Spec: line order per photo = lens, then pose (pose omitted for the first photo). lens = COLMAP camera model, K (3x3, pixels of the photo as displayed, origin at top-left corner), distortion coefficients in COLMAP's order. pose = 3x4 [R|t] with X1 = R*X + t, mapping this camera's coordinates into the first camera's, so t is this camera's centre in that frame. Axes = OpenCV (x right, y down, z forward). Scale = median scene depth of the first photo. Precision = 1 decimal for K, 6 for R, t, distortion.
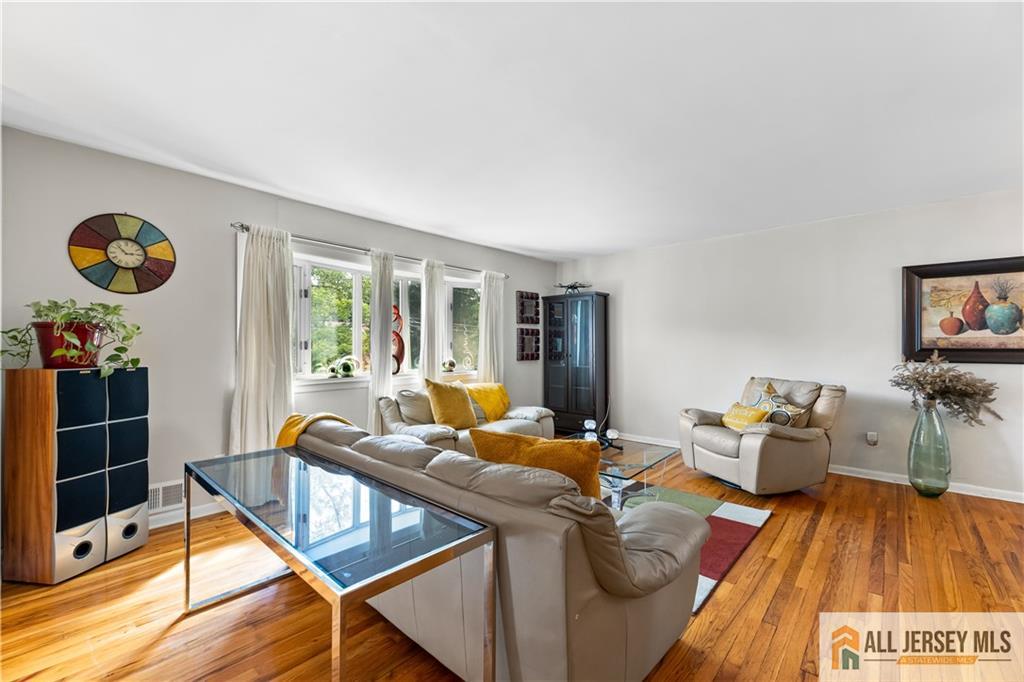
lens RADIAL K [[422.5, 0, 511.8], [0, 422.5, 345.2], [0, 0, 1]] dist [0.004257, 0.000129]
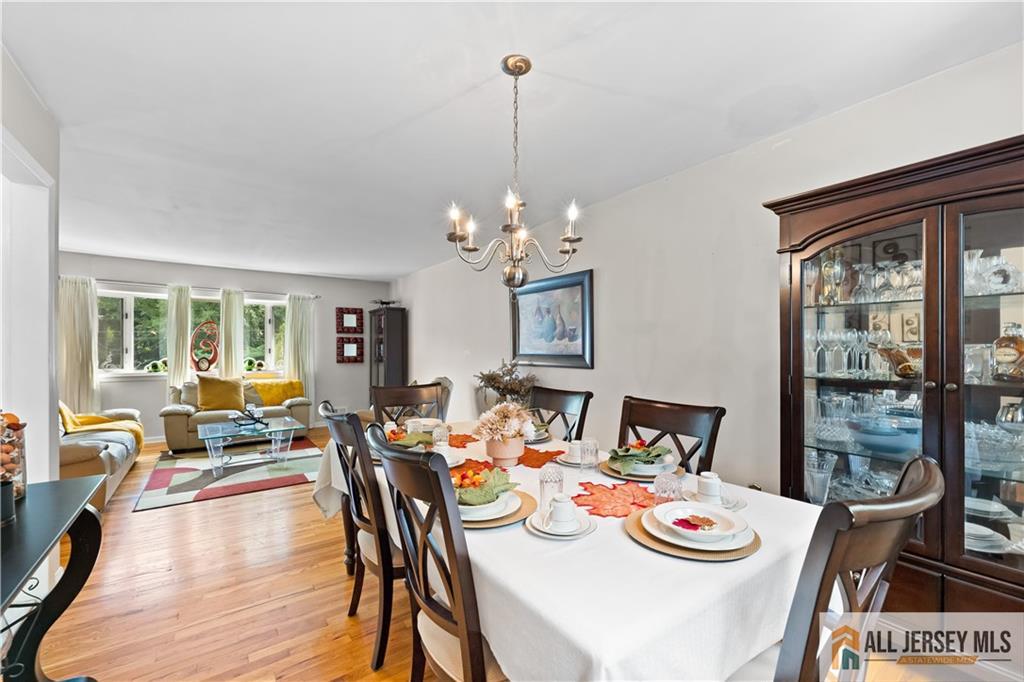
lens RADIAL K [[425.8, 0, 524.6], [0, 425.8, 351.6], [0, 0, 1]] dist [-0.004891, -0.000232]
pose [[0.982306, 0.001356, -0.187279, 1.653304], [-0.000657, 0.999993, 0.003798, -0.004565], [0.187283, -0.003607, 0.982299, -0.286192]]
